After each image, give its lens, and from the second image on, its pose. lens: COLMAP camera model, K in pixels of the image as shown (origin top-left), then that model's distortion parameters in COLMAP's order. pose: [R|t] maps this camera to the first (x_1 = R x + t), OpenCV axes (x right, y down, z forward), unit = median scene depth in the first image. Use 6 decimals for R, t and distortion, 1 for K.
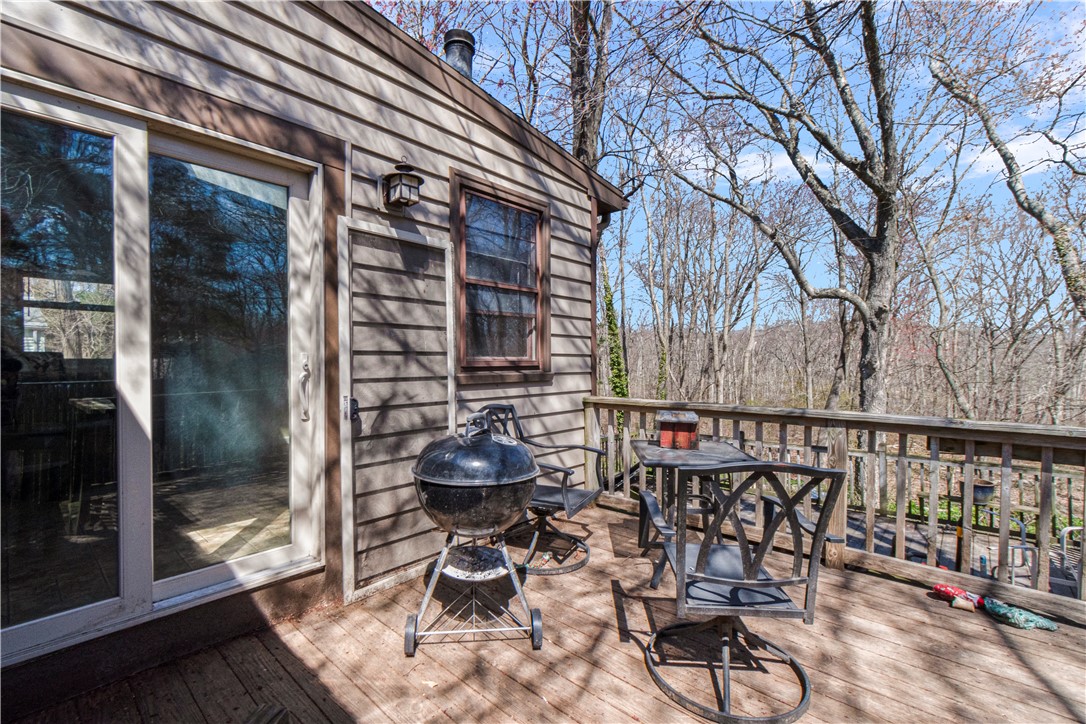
lens RADIAL K [[471.9, 0, 522.1], [0, 471.9, 376.7], [0, 0, 1]] dist [-0.002714, -0.000491]
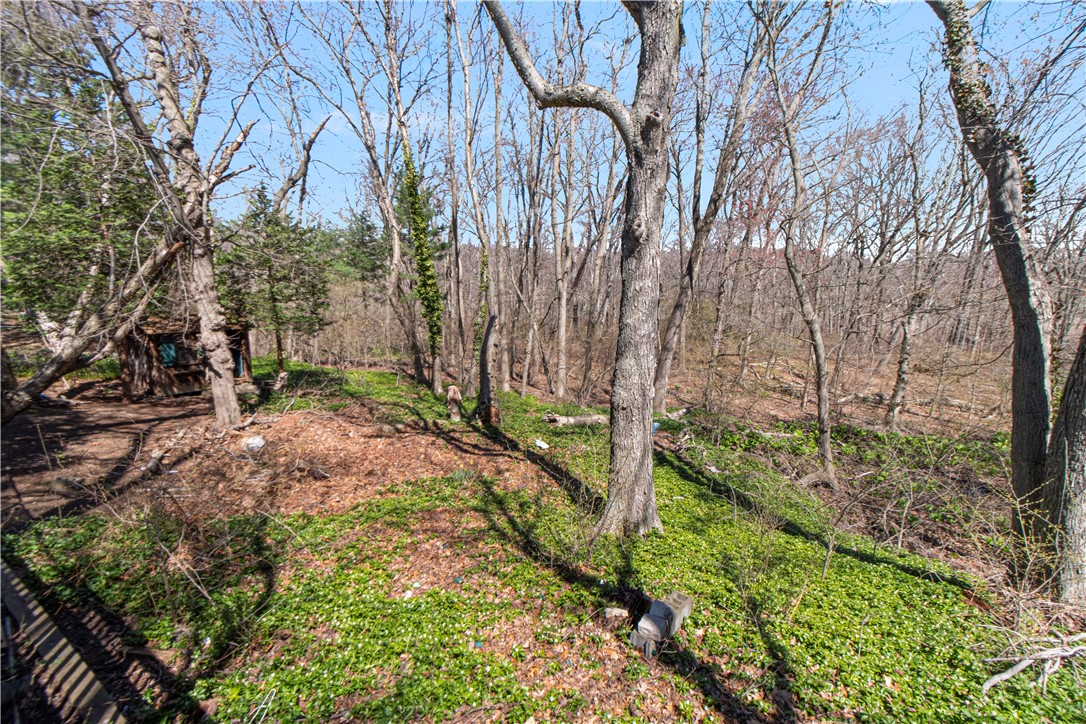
lens RADIAL K [[466.5, 0, 524.9], [0, 466.5, 362.3], [0, 0, 1]] dist [0.000649, -0.000025]
pose [[0.987298, -0.019184, 0.157714, 1.398603], [-0.001870, 0.991211, 0.132276, 0.142305], [-0.158866, -0.130890, 0.978585, 1.241742]]
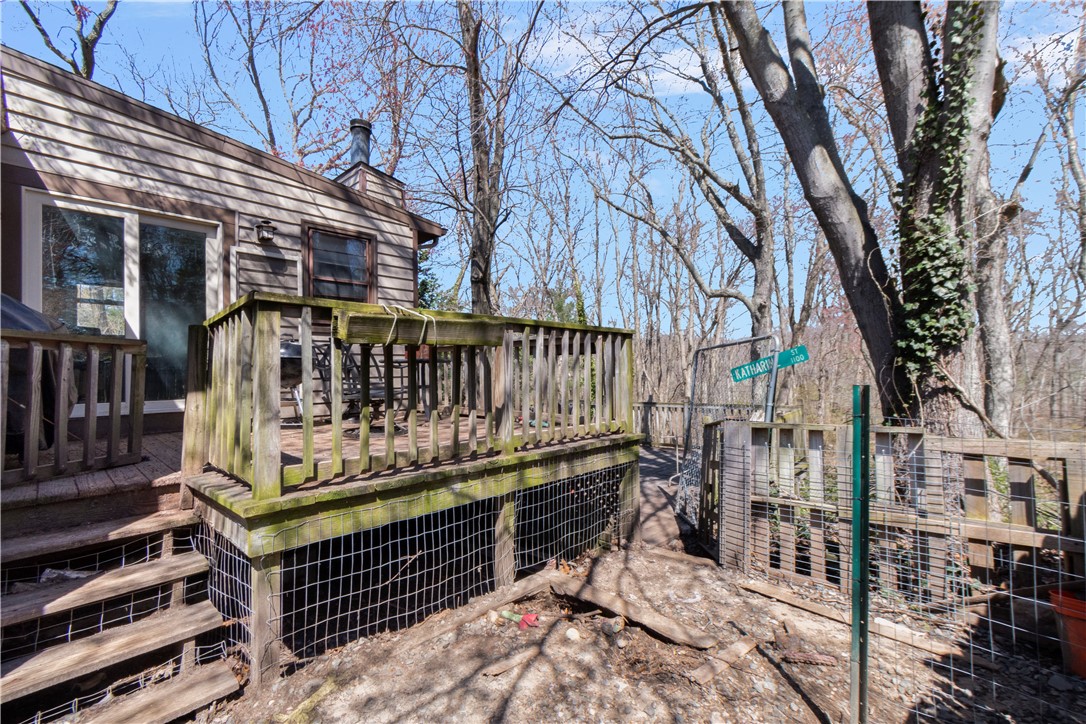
lens RADIAL K [[466.5, 0, 524.9], [0, 466.5, 362.3], [0, 0, 1]] dist [0.000649, -0.000025]
pose [[0.999408, -0.012716, -0.031976, 0.506726], [0.010975, 0.998479, -0.054035, 0.156565], [0.032614, 0.053652, 0.998027, -0.518622]]
